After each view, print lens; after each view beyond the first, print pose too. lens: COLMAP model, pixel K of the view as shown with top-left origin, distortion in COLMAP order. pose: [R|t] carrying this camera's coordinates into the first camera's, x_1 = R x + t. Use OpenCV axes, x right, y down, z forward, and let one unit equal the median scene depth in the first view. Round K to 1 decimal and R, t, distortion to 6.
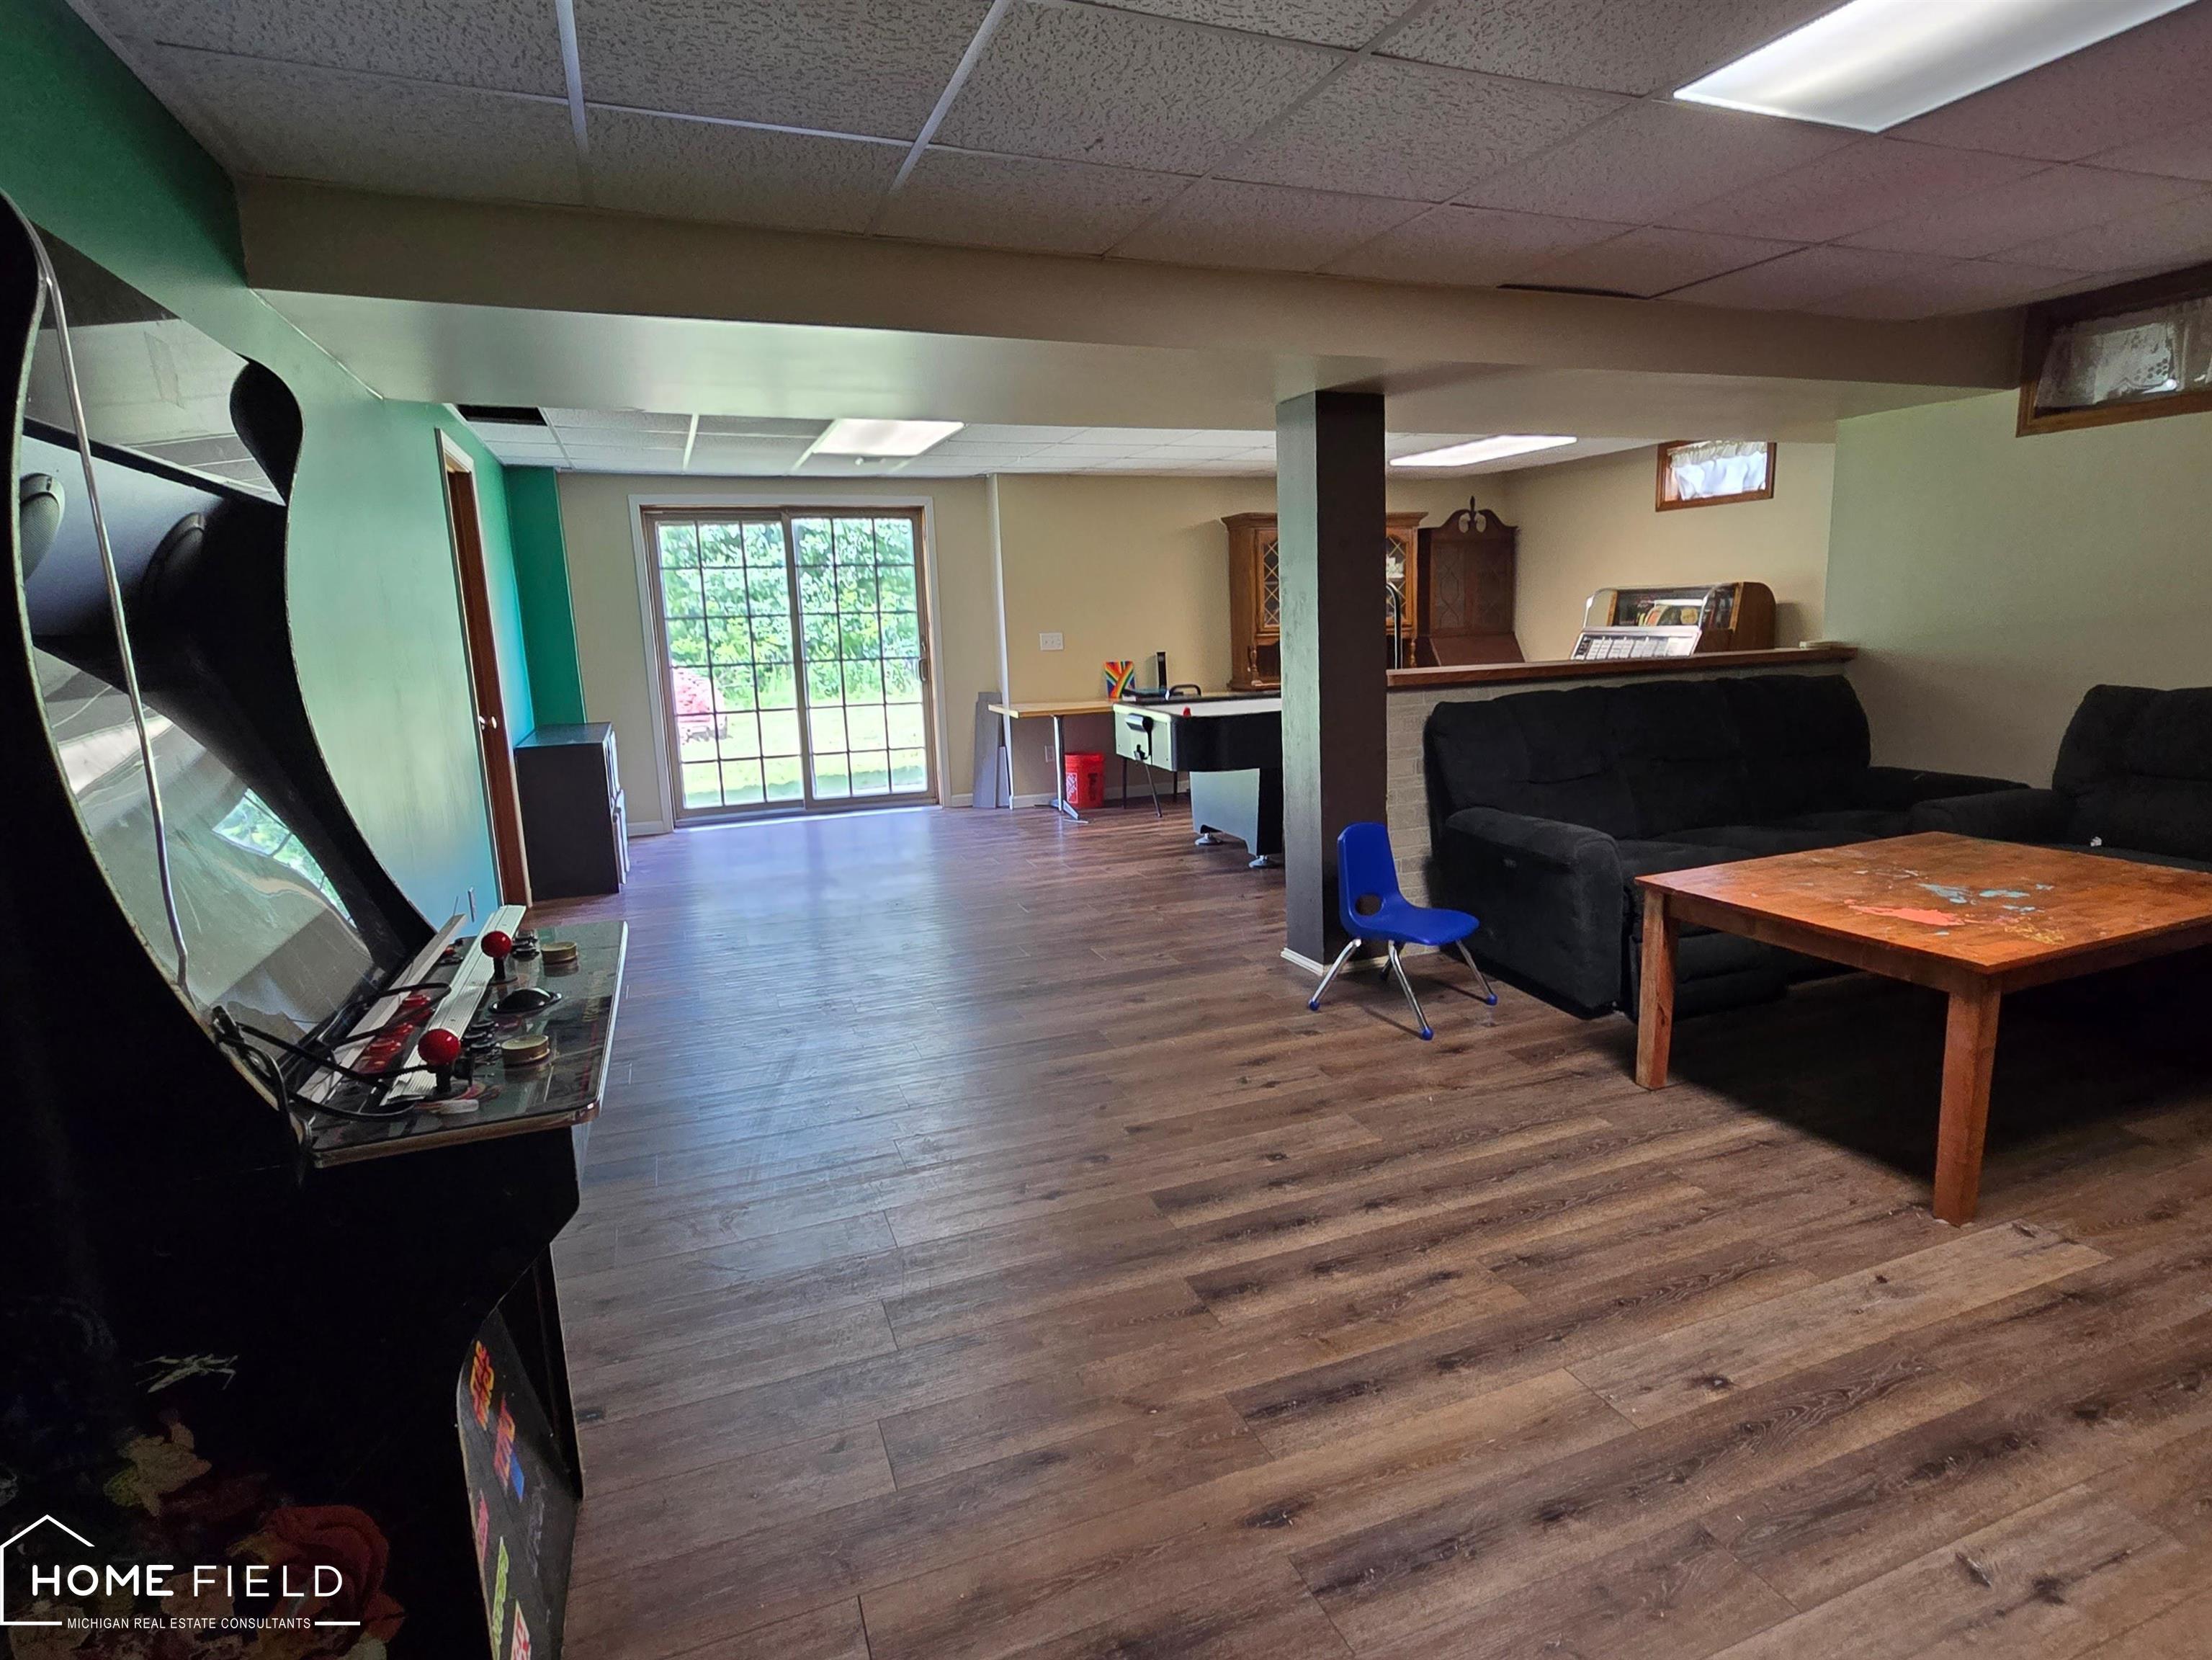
lens RADIAL K [[1067.0, 0, 1106.0], [0, 1067.0, 830.0], [0, 0, 1]] dist [0.005099, 0.001157]
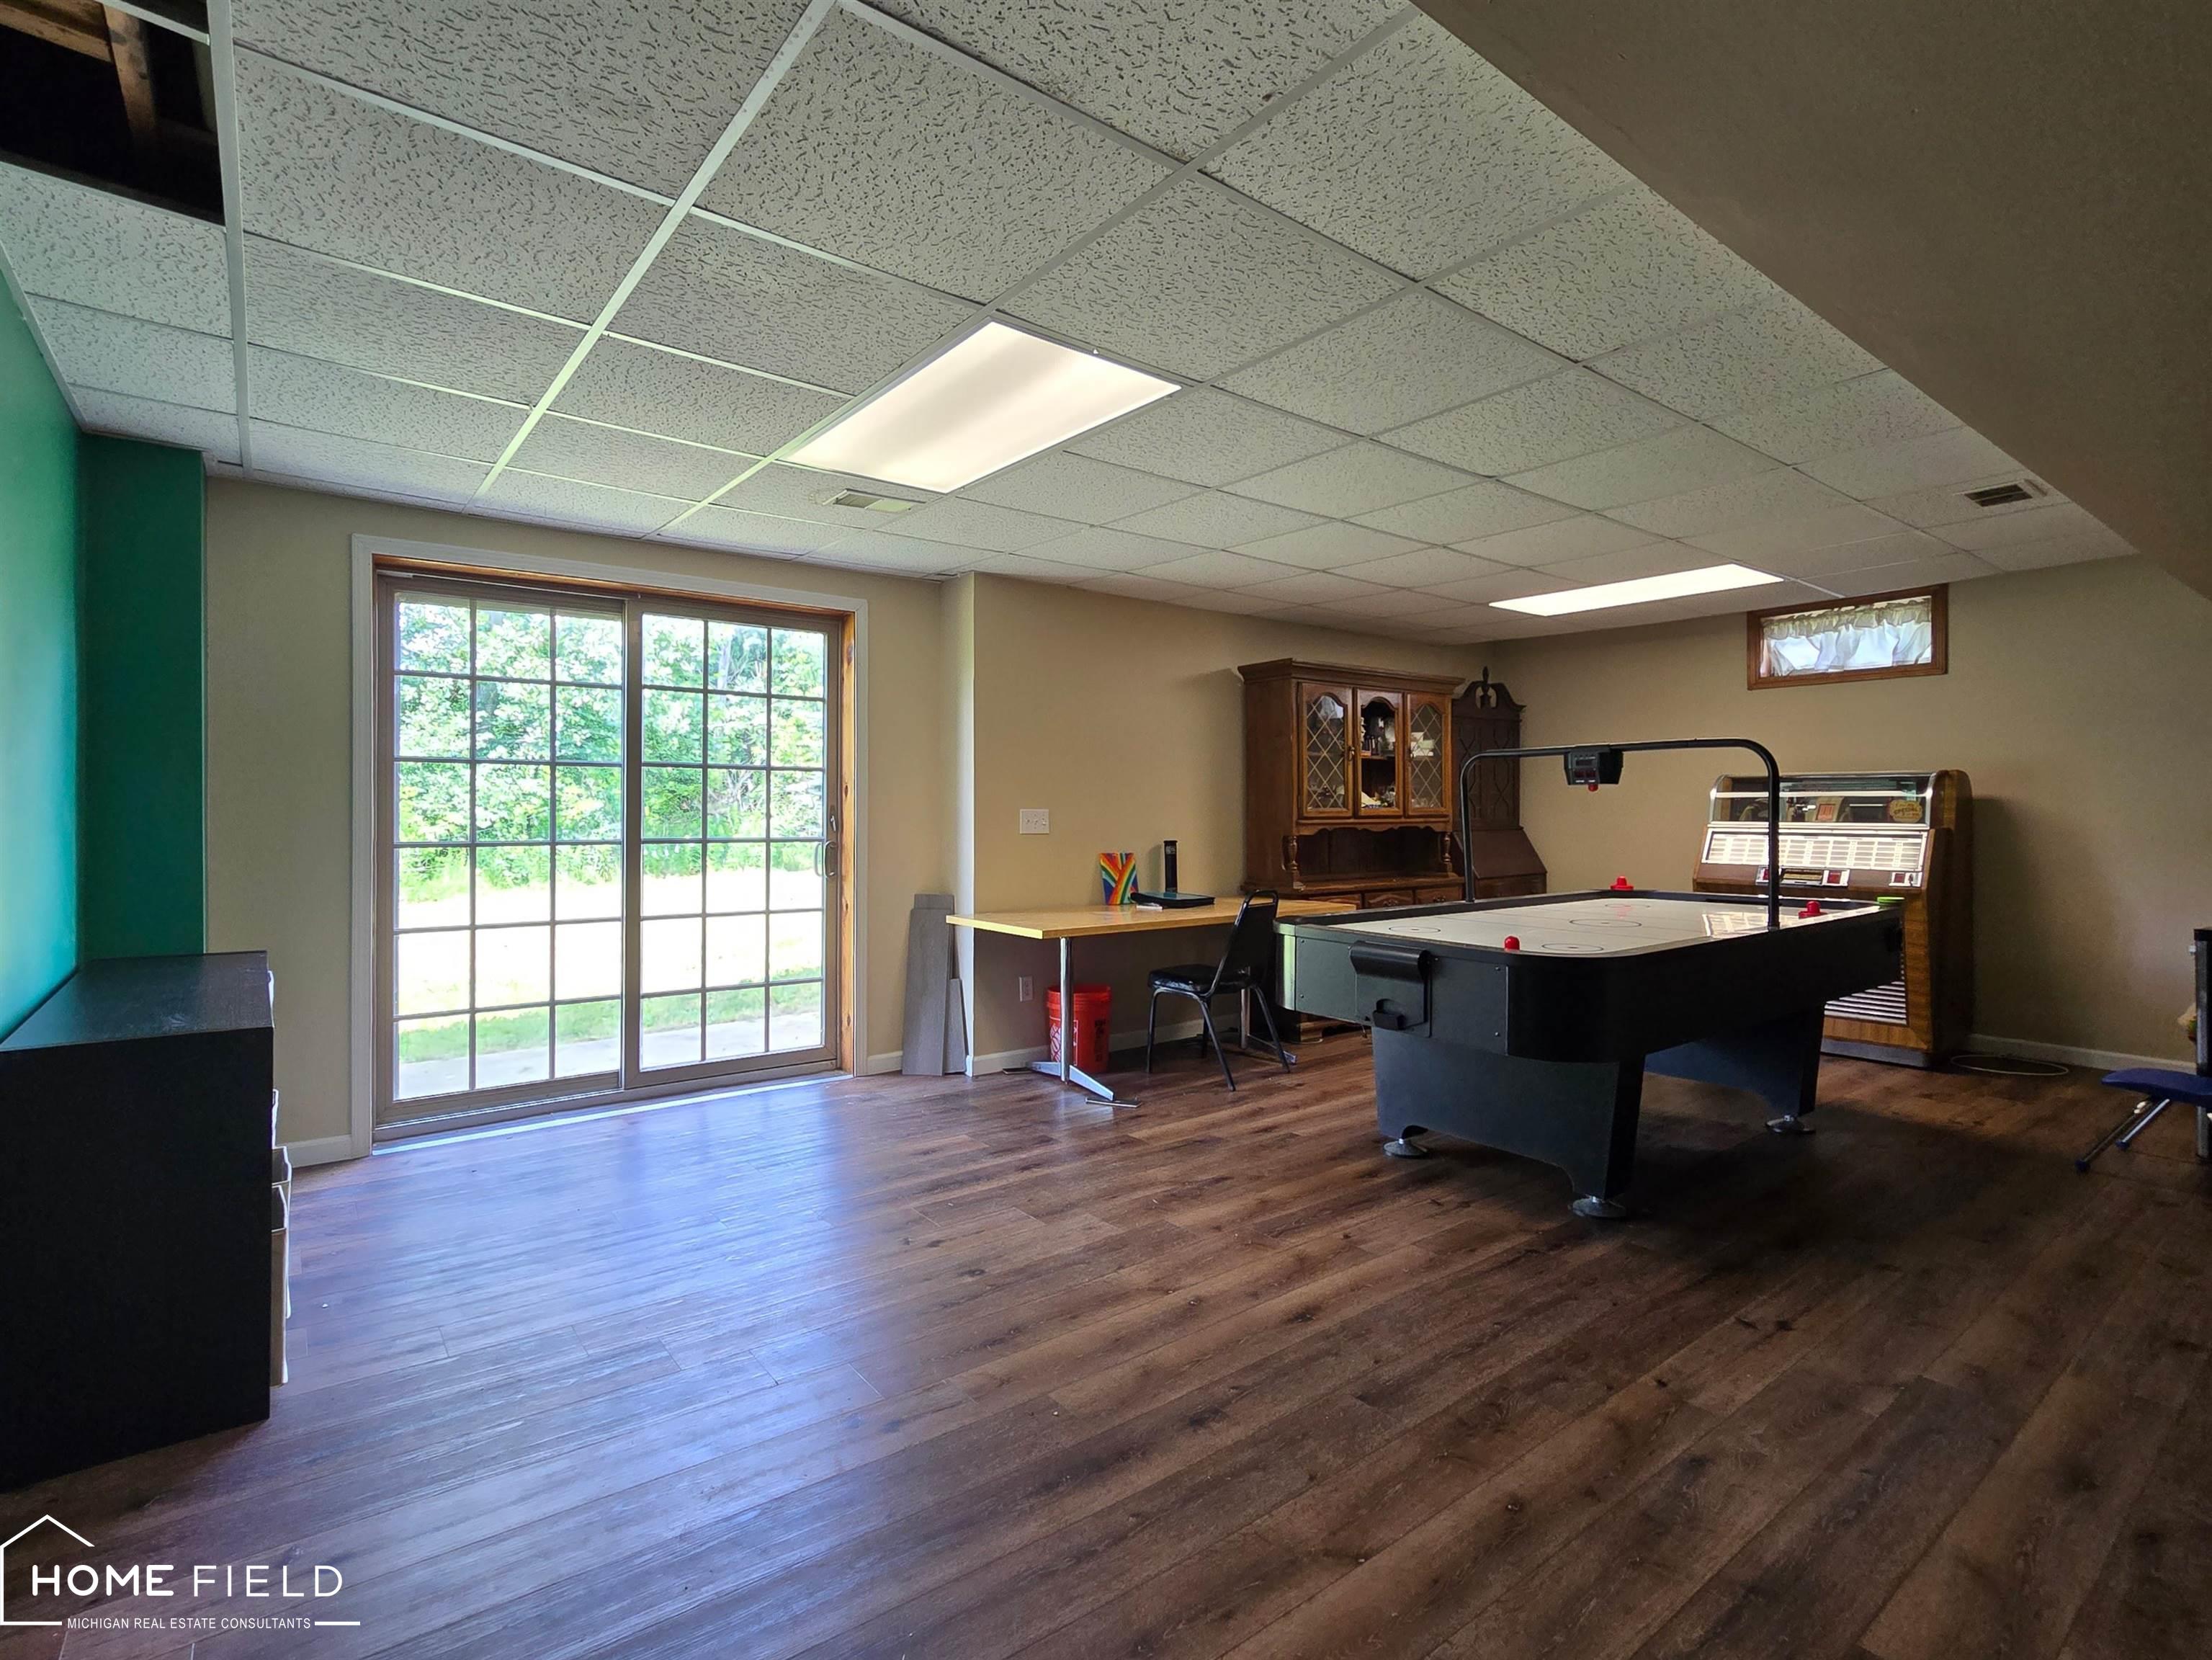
lens RADIAL K [[1067.0, 0, 1106.0], [0, 1067.0, 830.0], [0, 0, 1]] dist [0.005099, 0.001157]
pose [[0.965139, 0.026086, 0.260434, -0.182020], [0.020877, 0.984178, -0.175948, -0.051212], [-0.260903, 0.175252, 0.949324, 0.345705]]
